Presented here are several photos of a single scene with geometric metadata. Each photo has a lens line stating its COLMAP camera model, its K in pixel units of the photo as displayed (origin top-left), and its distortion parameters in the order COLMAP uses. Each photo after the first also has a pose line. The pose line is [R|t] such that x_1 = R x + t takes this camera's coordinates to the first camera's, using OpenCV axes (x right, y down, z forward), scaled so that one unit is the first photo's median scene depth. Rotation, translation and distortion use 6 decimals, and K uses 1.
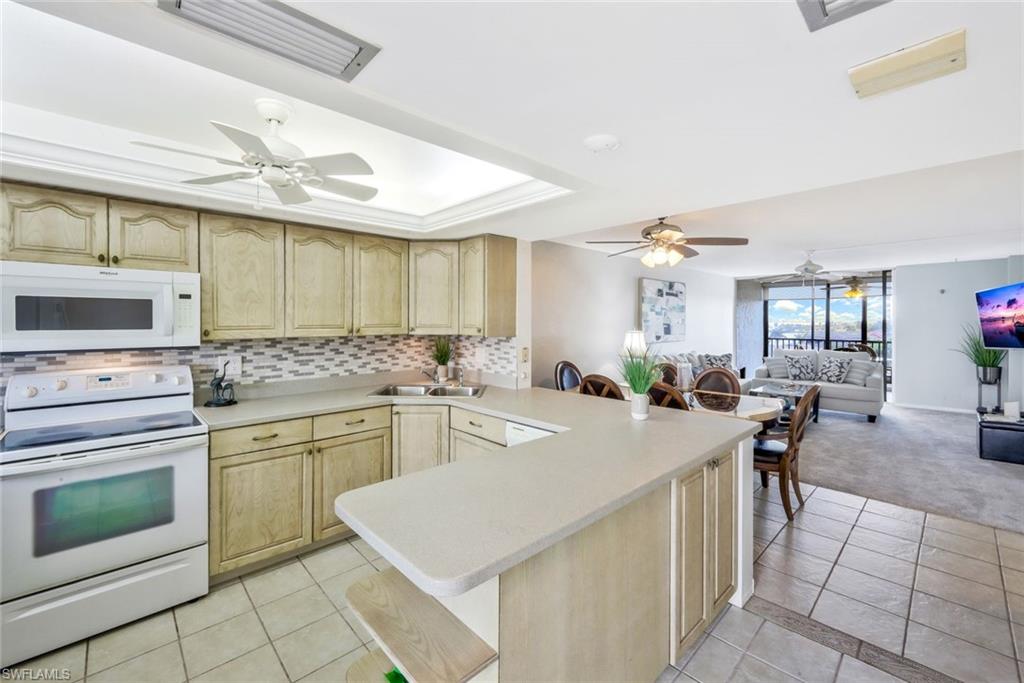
lens RADIAL K [[422.4, 0, 514.5], [0, 422.4, 325.3], [0, 0, 1]] dist [-0.002304, -0.004703]
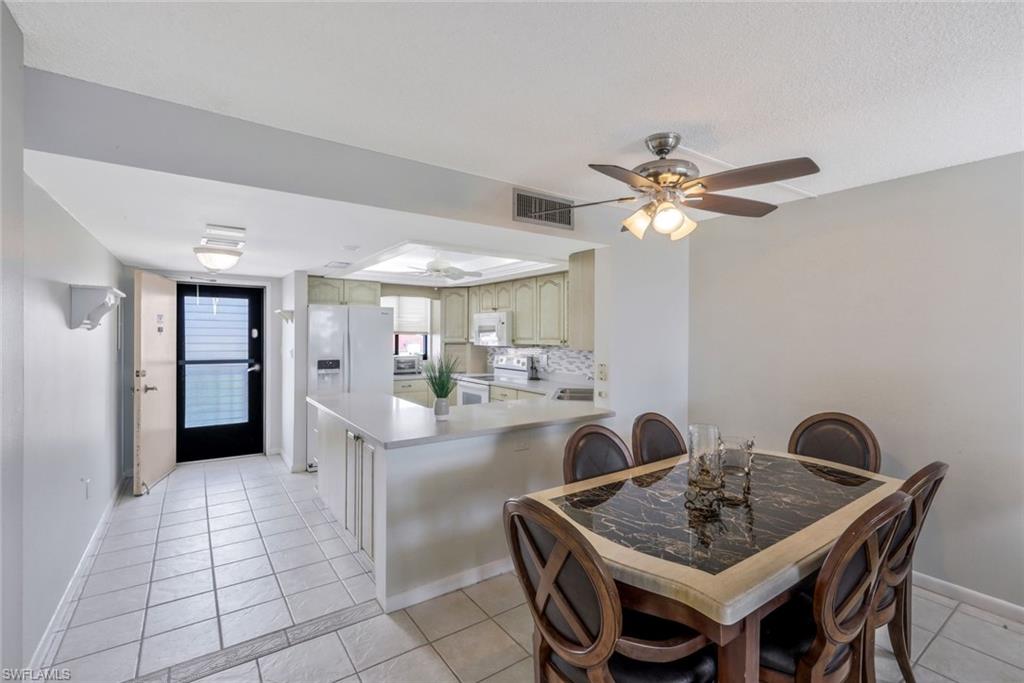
lens RADIAL K [[464.9, 0, 515.6], [0, 464.9, 333.8], [0, 0, 1]] dist [0.000812, 0.000173]
pose [[-0.154831, -0.001168, -0.987940, 0.582124], [-0.014968, 0.999887, 0.001164, -0.006527], [0.987828, 0.014967, -0.154831, 0.535659]]
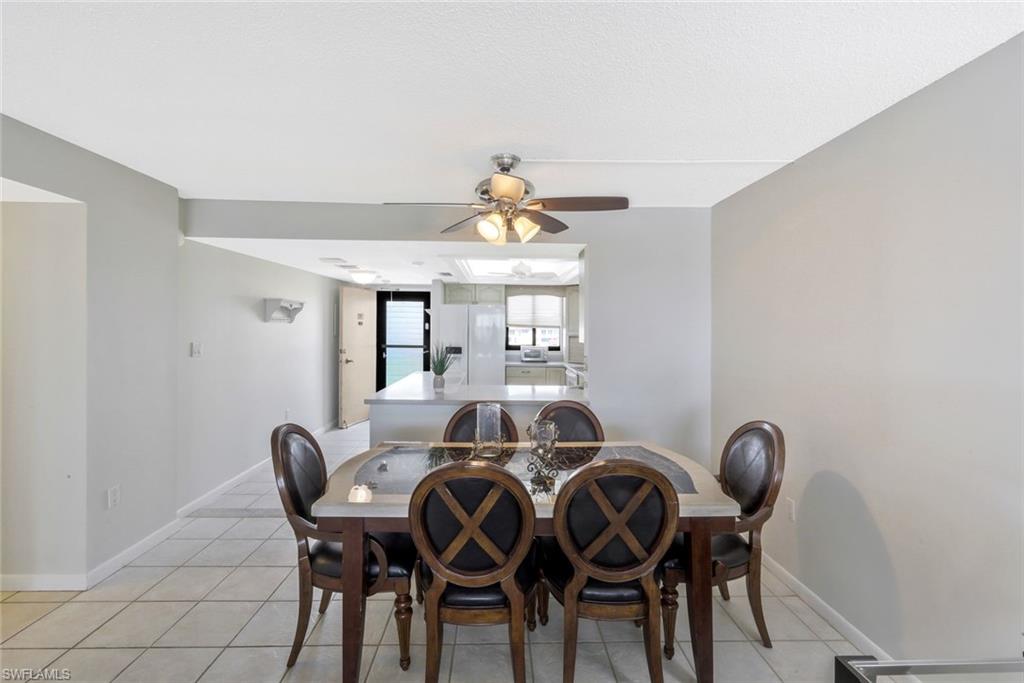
lens RADIAL K [[452.2, 0, 502.0], [0, 452.2, 322.2], [0, 0, 1]] dist [-0.011816, 0.000432]
pose [[-0.687678, -0.015044, -0.725860, 0.502301], [-0.017616, 0.999837, -0.004033, -0.008954], [0.725802, 0.010014, -0.687831, 0.868242]]
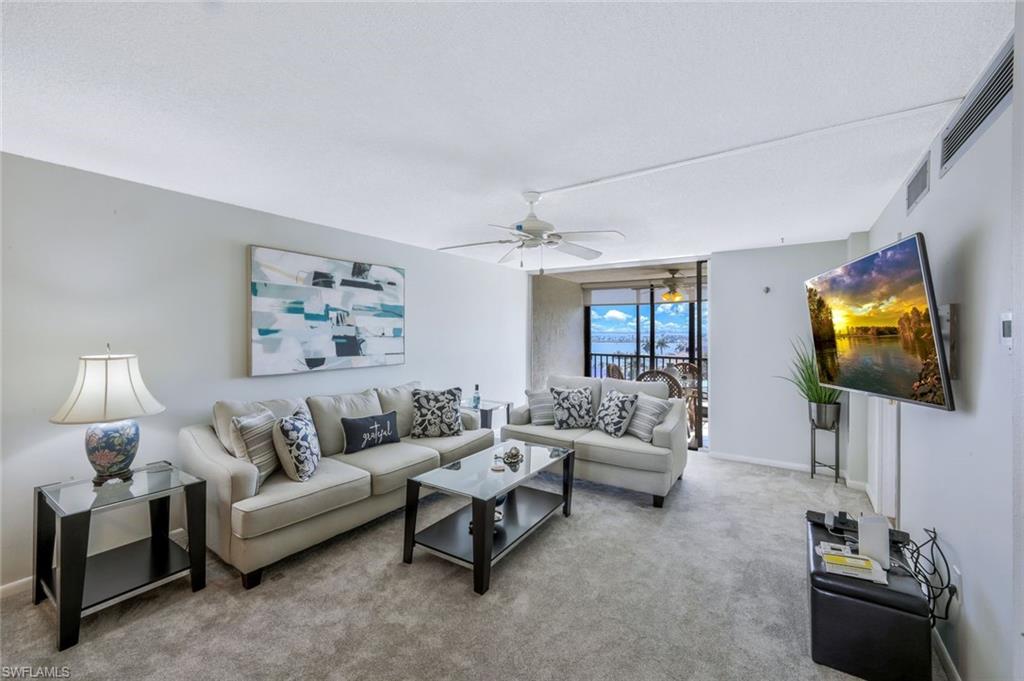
lens RADIAL K [[422.4, 0, 515.9], [0, 422.4, 336.8], [0, 0, 1]] dist [-0.002304, -0.004703]
pose [[0.975073, 0.002413, 0.221870, 0.518328], [-0.002934, 0.999994, 0.002016, -0.005706], [-0.221863, -0.002617, 0.975074, 0.464954]]
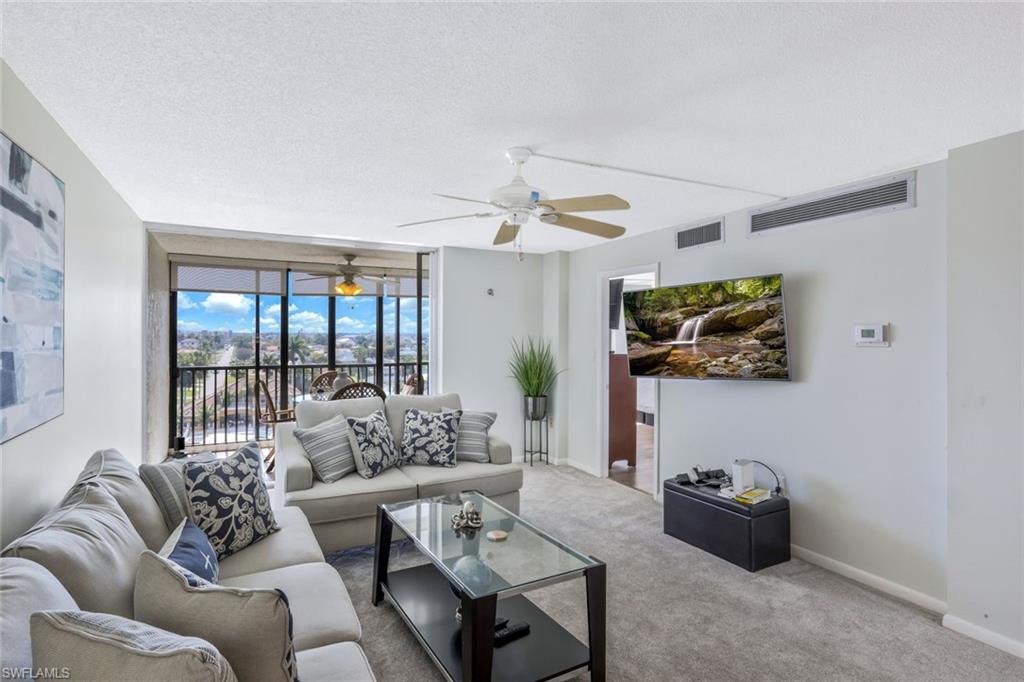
lens RADIAL K [[523.3, 0, 512.1], [0, 523.3, 333.6], [0, 0, 1]] dist [-0.001065, -0.000237]
pose [[0.265055, 0.001478, 0.964232, 0.220818], [0.004951, 0.999984, -0.002894, -0.011302], [-0.964220, 0.005541, 0.265044, 0.812204]]
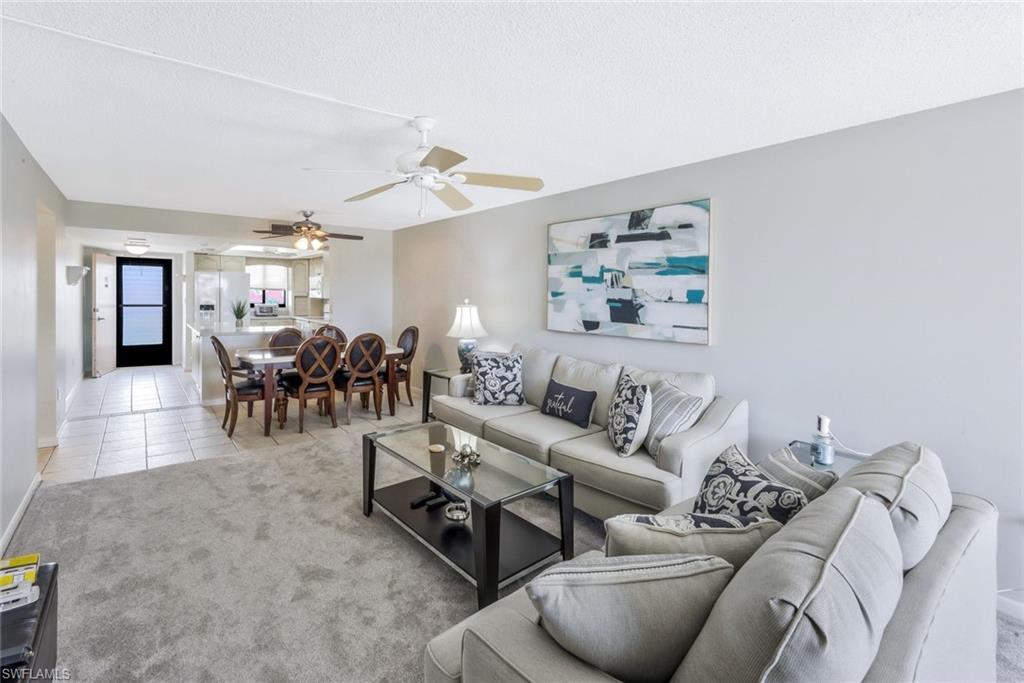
lens RADIAL K [[452.2, 0, 464.9], [0, 452.2, 298.5], [0, 0, 1]] dist [-0.011816, 0.000432]
pose [[-0.142803, 0.010353, -0.989697, 1.025599], [-0.023777, 0.999621, 0.013888, -0.009438], [0.989466, 0.025516, -0.142502, 1.019006]]
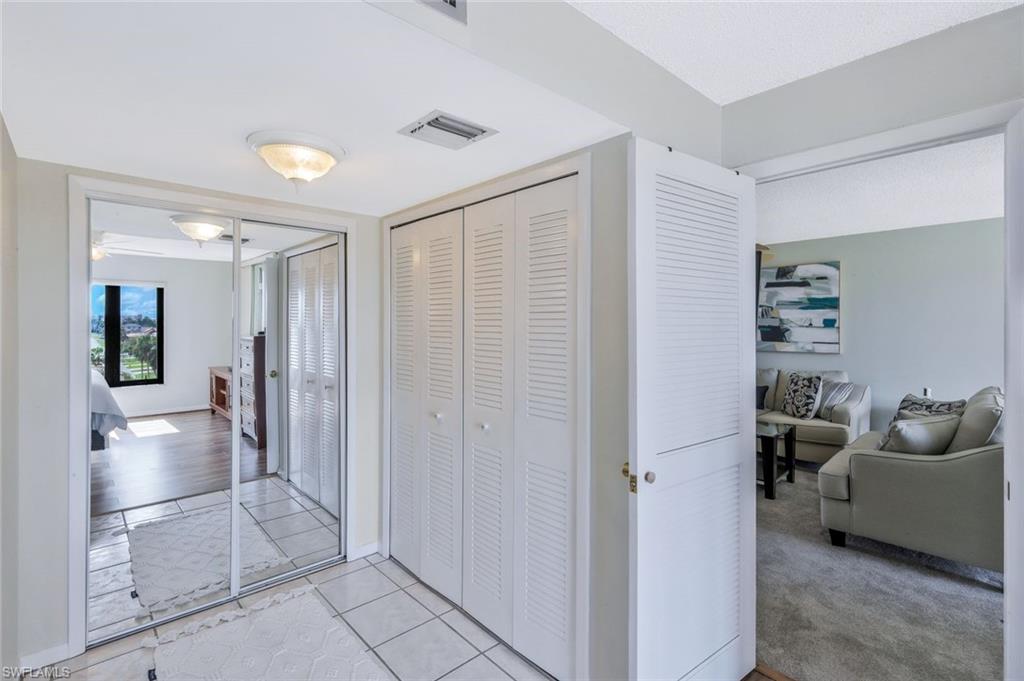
lens RADIAL K [[464.9, 0, 515.8], [0, 464.9, 329.5], [0, 0, 1]] dist [0.000812, 0.000173]
pose [[-0.020097, 0.006955, -0.999774, 1.322856], [-0.015071, 0.999860, 0.007258, 0.003089], [0.999684, 0.015214, -0.019990, 0.661599]]
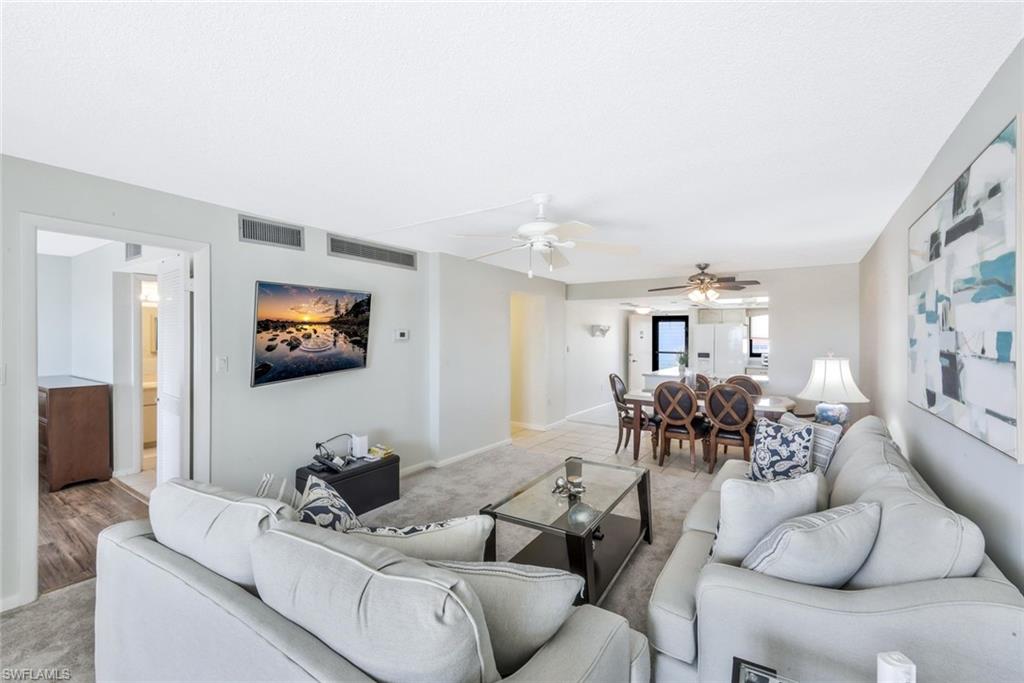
lens RADIAL K [[422.4, 0, 506.3], [0, 422.4, 339.8], [0, 0, 1]] dist [-0.002304, -0.004703]
pose [[-0.981493, -0.005630, -0.191415, 0.765762], [-0.008676, 0.999849, 0.015079, -0.015021], [0.191301, 0.016461, -0.981393, 1.362004]]
